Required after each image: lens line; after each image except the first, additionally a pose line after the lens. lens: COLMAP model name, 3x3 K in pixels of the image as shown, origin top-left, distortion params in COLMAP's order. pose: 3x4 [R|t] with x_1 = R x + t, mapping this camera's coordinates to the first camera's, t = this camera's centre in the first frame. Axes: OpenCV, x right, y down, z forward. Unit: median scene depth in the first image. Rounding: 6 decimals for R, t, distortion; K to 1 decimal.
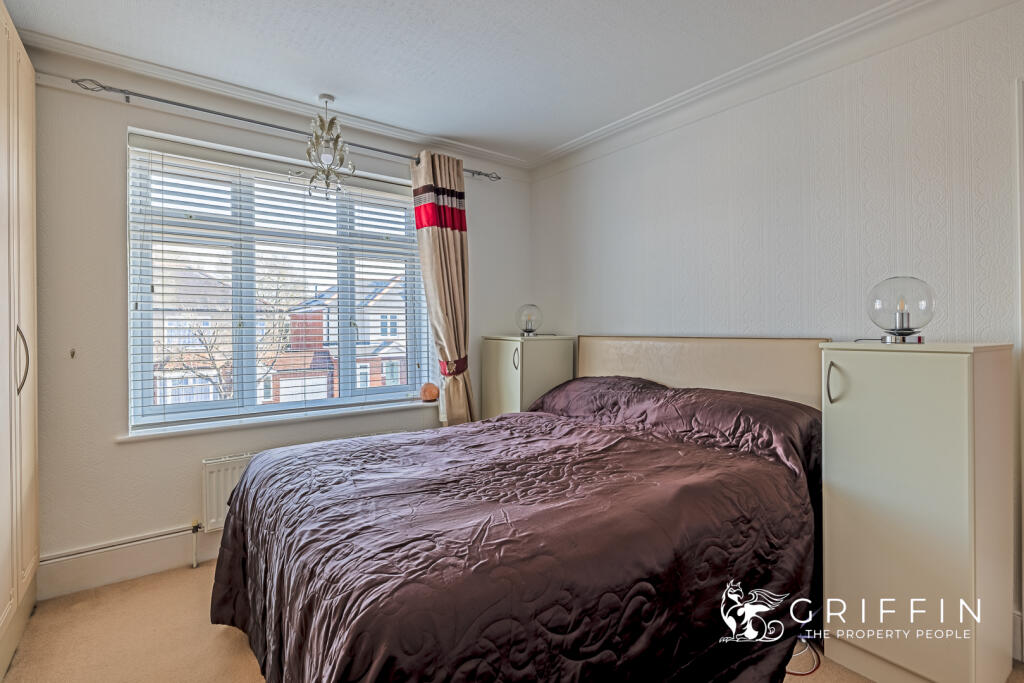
lens RADIAL K [[477.3, 0, 513.3], [0, 477.3, 327.5], [0, 0, 1]] dist [-0.009586, -0.000153]
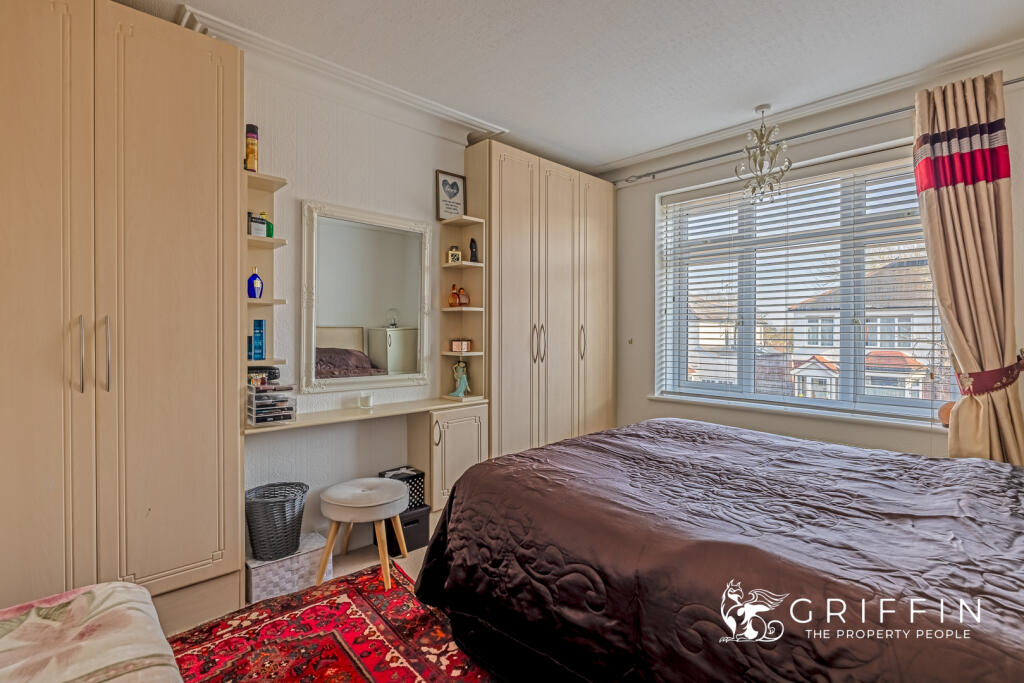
lens RADIAL K [[477.3, 0, 513.3], [0, 477.3, 327.5], [0, 0, 1]] dist [-0.009586, -0.000153]
pose [[0.113749, 0.001587, -0.993508, 0.547488], [0.001917, 0.999997, 0.001817, 0.001247], [0.993508, -0.002111, 0.113746, 0.301740]]
